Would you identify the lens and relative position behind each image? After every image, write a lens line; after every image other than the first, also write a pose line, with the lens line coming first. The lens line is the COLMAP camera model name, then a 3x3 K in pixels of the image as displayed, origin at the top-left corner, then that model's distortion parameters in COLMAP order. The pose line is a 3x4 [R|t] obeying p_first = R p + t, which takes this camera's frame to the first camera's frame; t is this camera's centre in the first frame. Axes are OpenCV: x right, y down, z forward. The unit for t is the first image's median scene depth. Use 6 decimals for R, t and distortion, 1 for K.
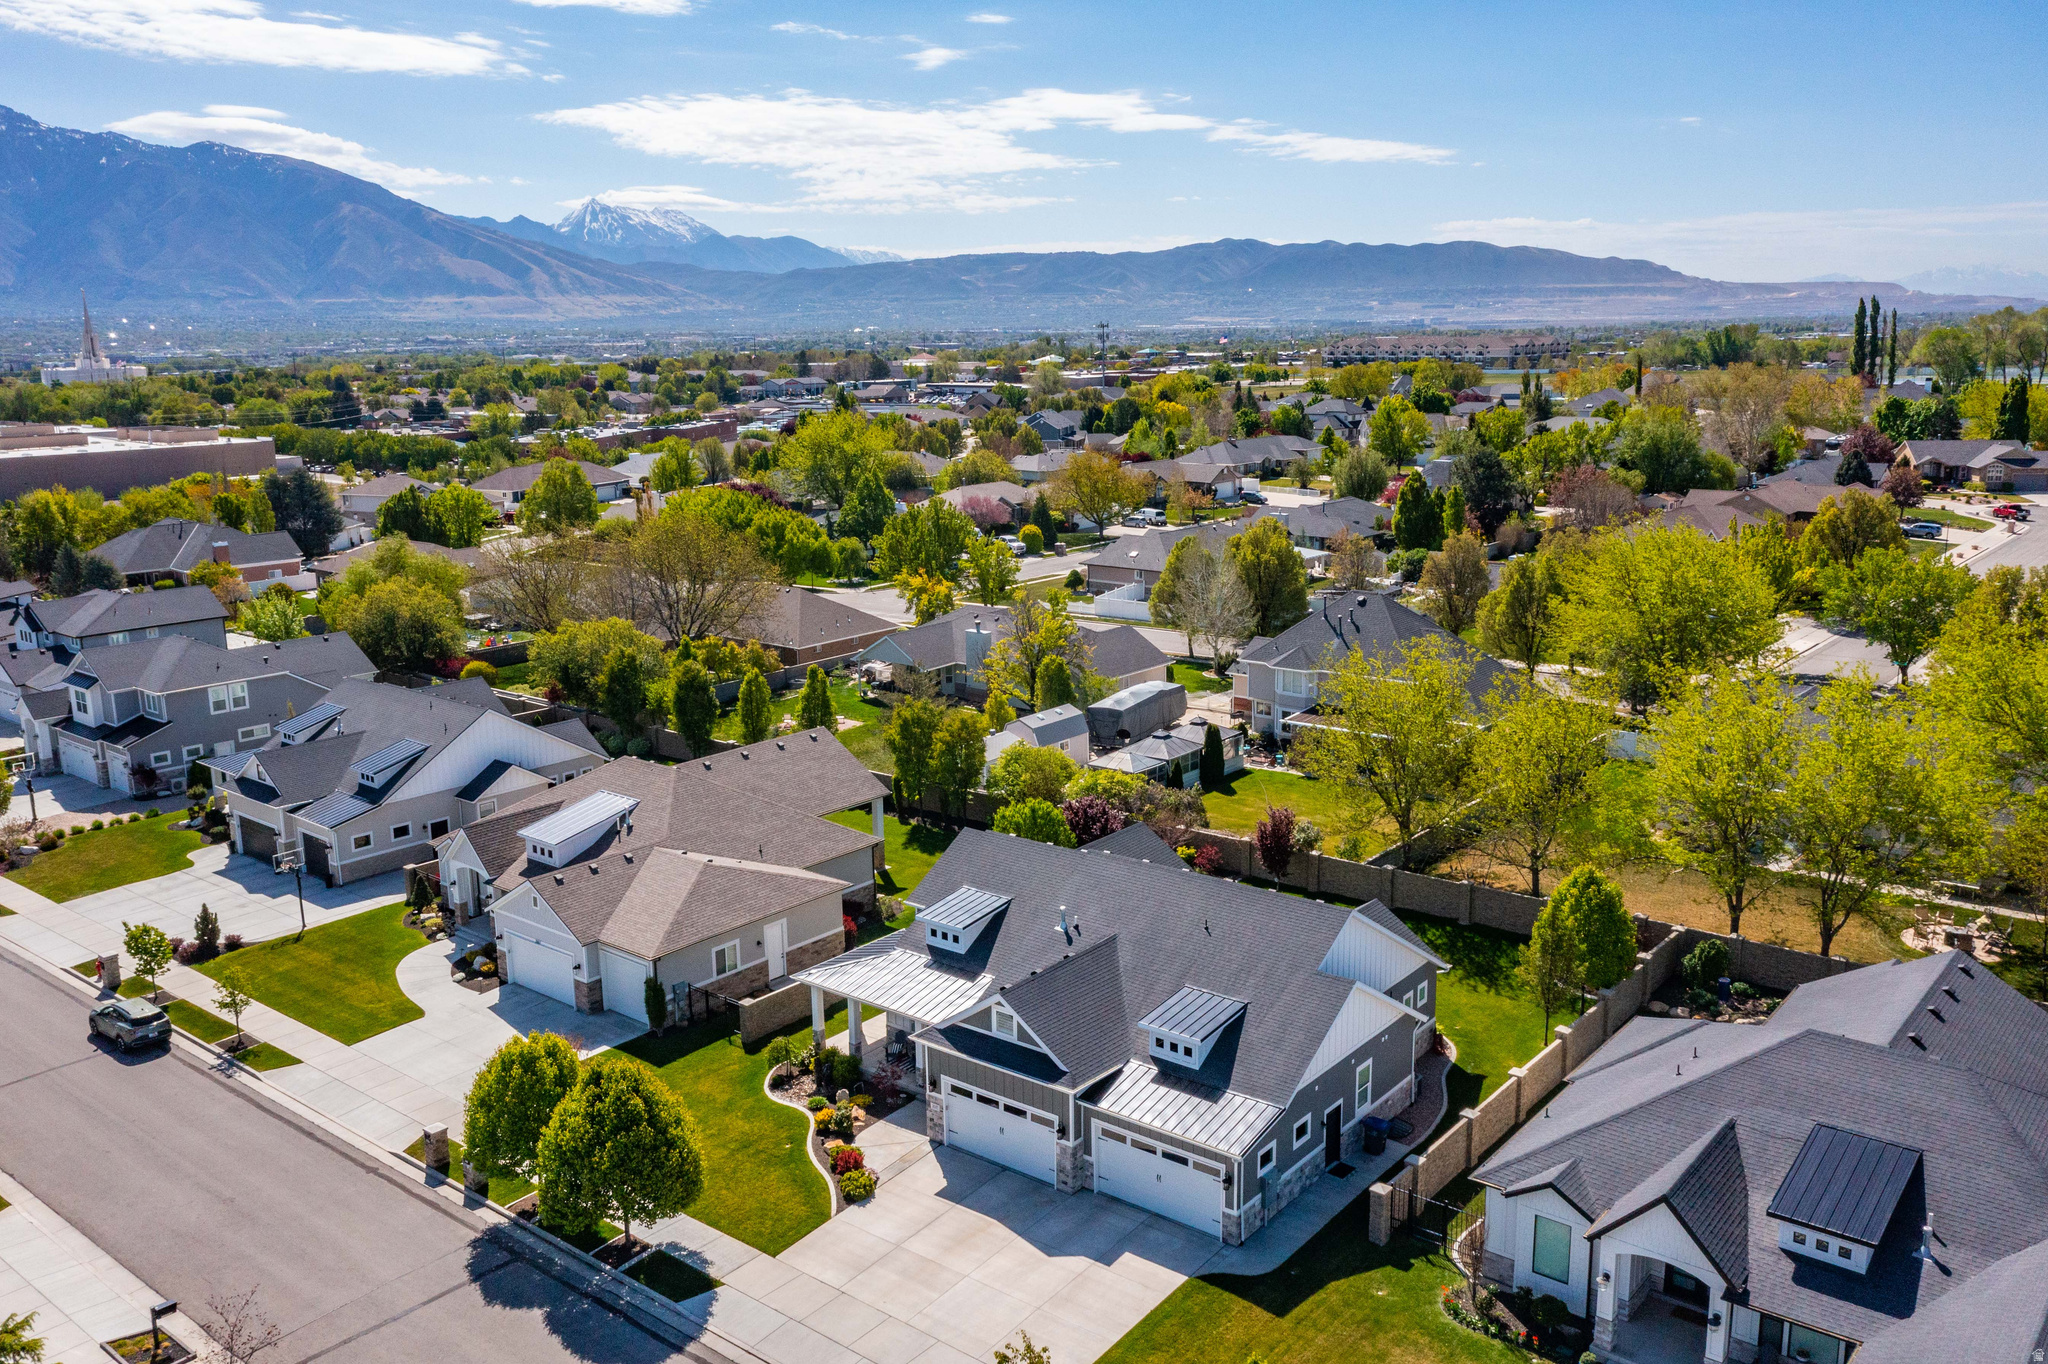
lens RADIAL K [[1660.0, 0, 1024.0], [0, 1660.0, 682.0], [0, 0, 1]] dist [0.002110, 0.006374]
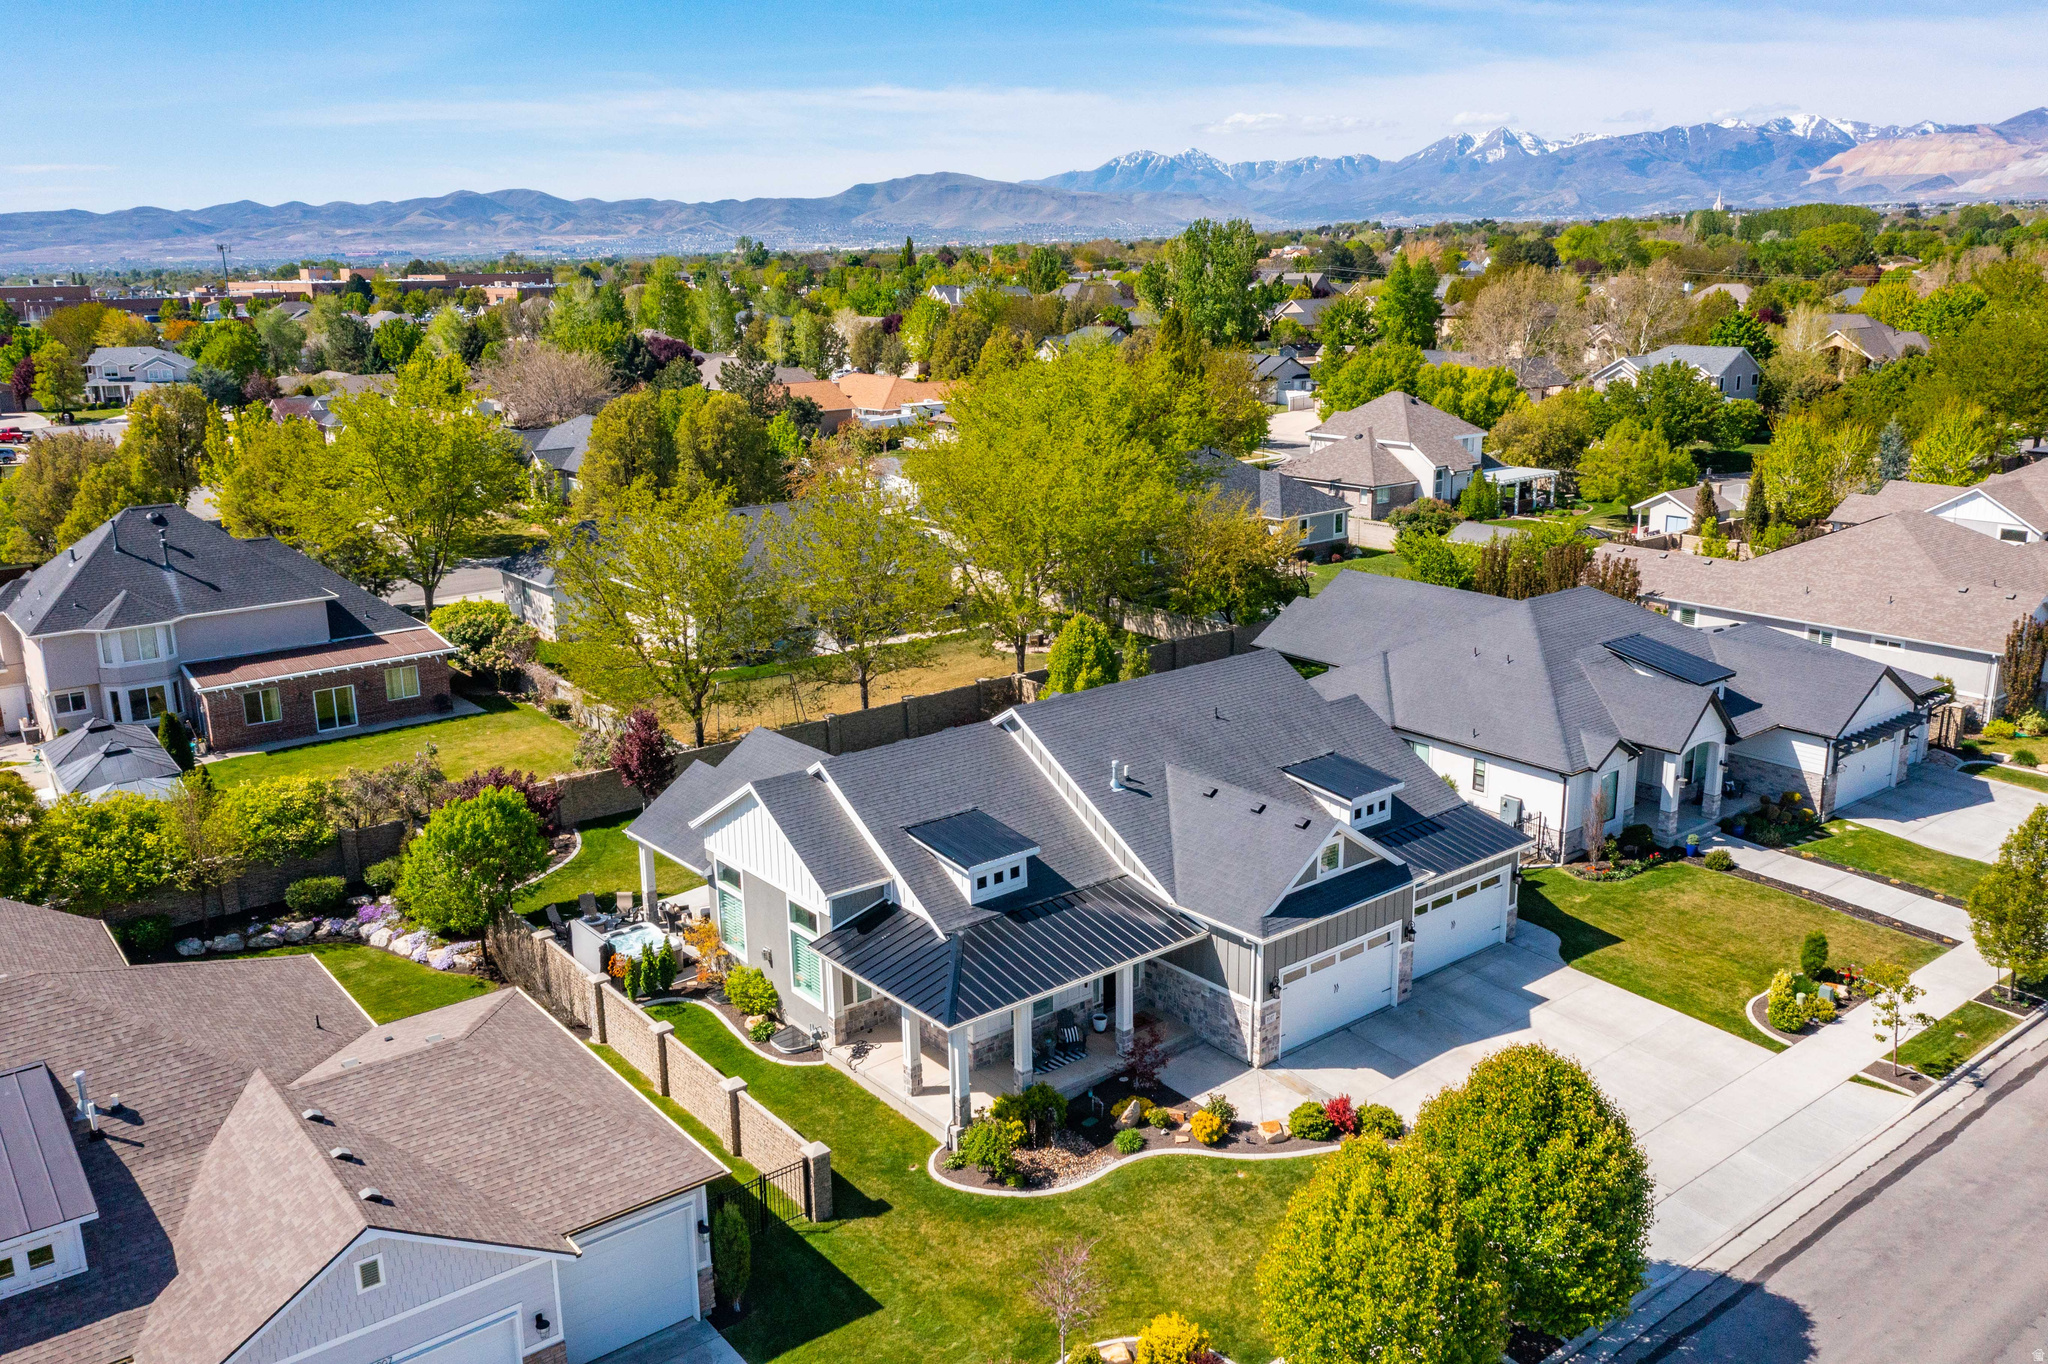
lens RADIAL K [[1625.9, 0, 1030.9], [0, 1625.9, 685.4], [0, 0, 1]] dist [-0.002535, 0.002143]
pose [[0.205627, -0.236541, 0.949614, -0.619602], [0.219457, 0.956782, 0.190806, -0.047433], [-0.953706, 0.169165, 0.248651, 0.738426]]
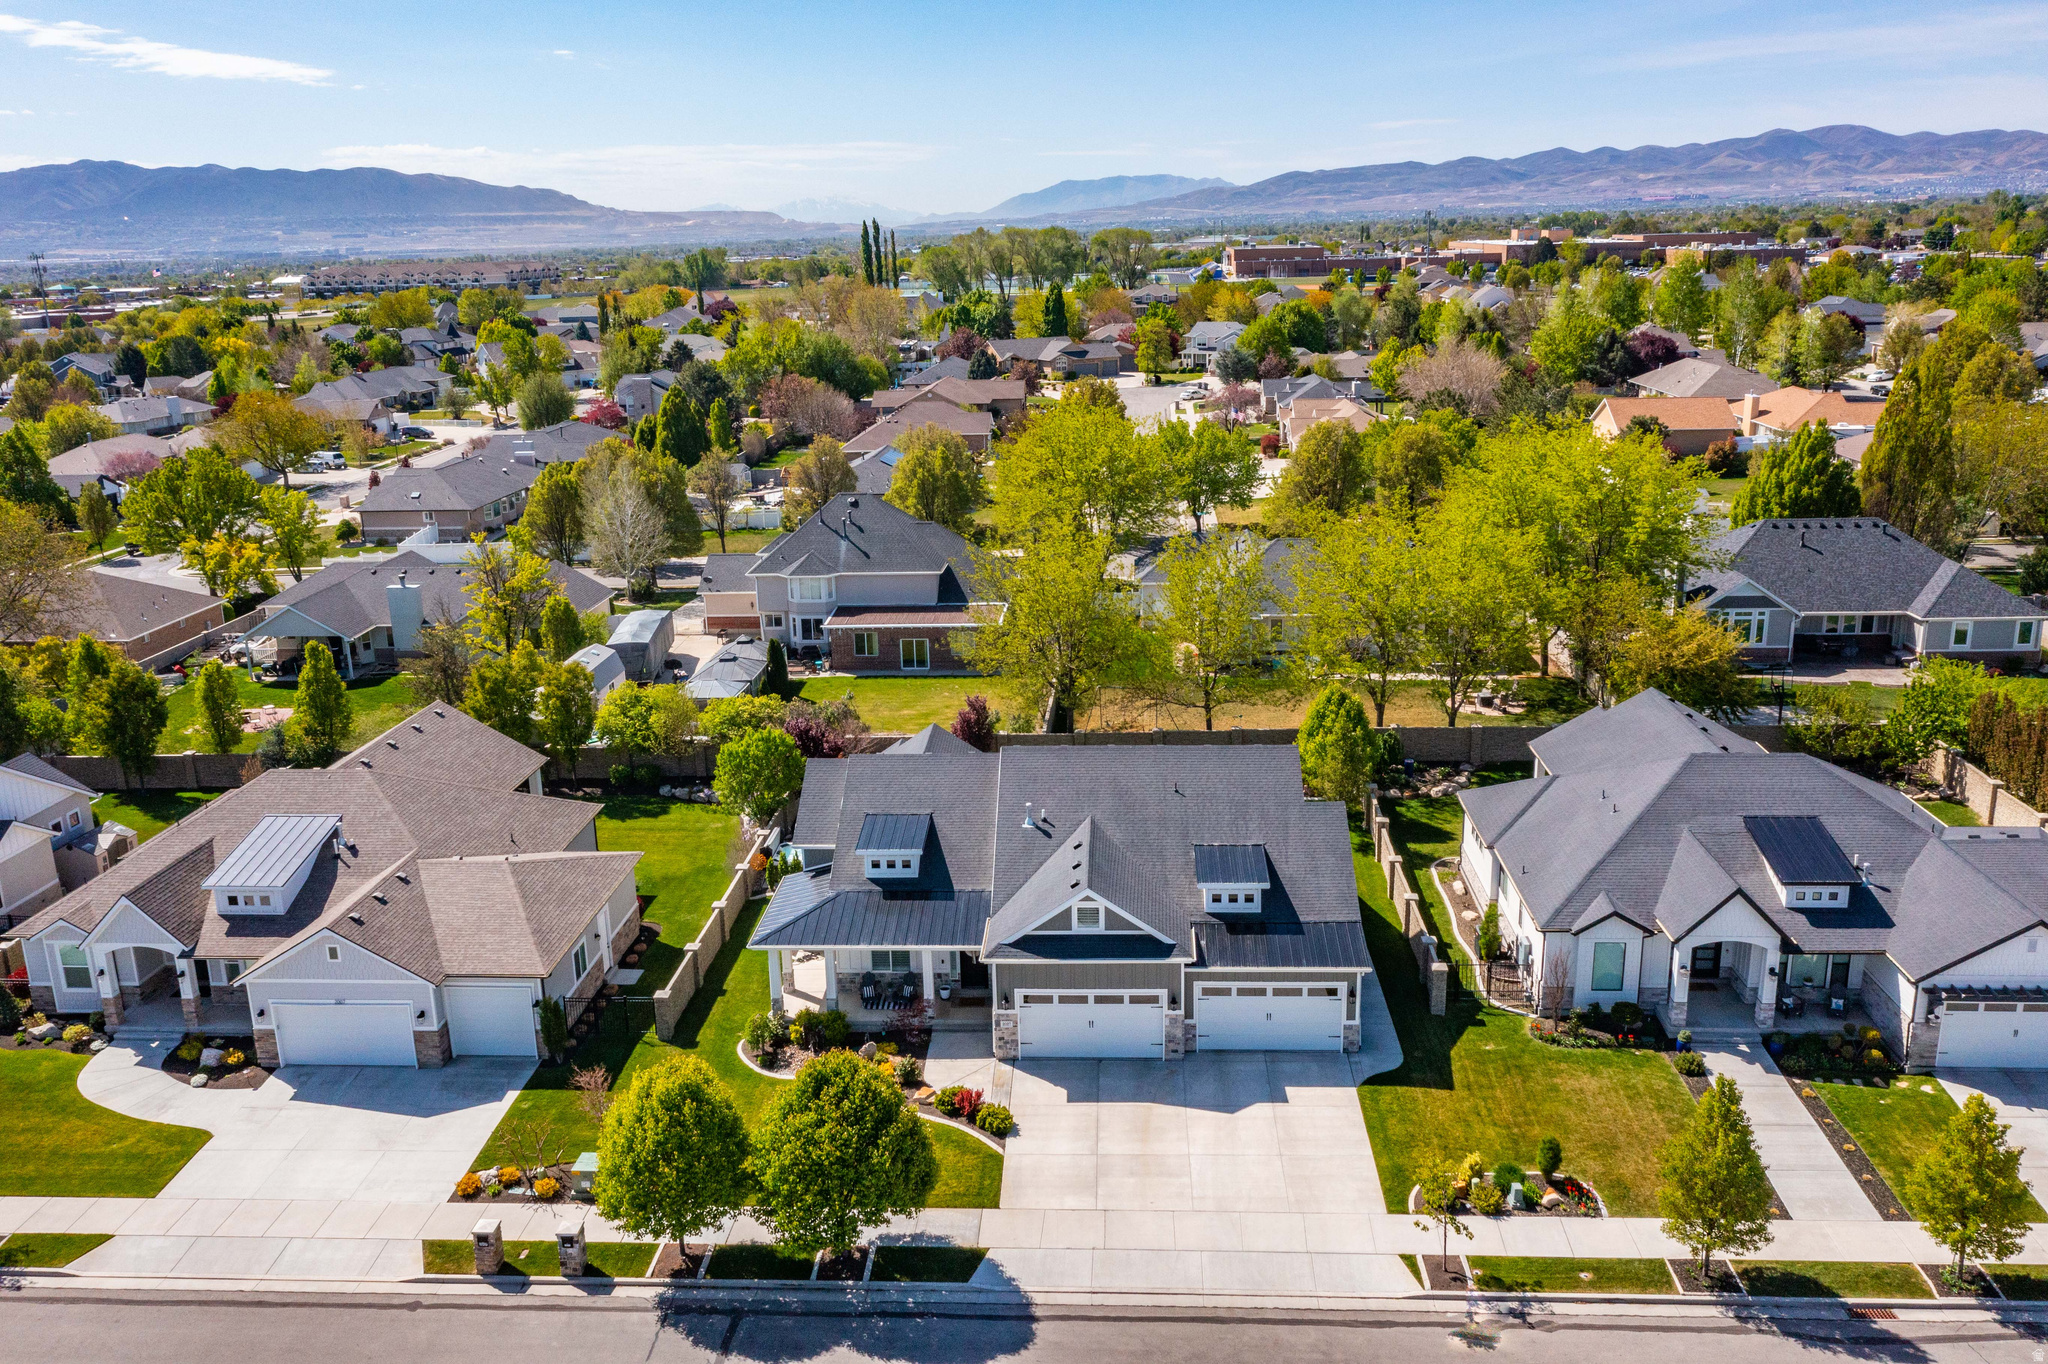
lens RADIAL K [[1625.9, 0, 1030.9], [0, 1625.9, 685.4], [0, 0, 1]] dist [-0.002535, 0.002143]
pose [[0.810886, -0.162740, 0.562120, -0.450285], [0.135715, 0.986663, 0.089874, -0.019370], [-0.569249, 0.003411, 0.822158, 0.172260]]
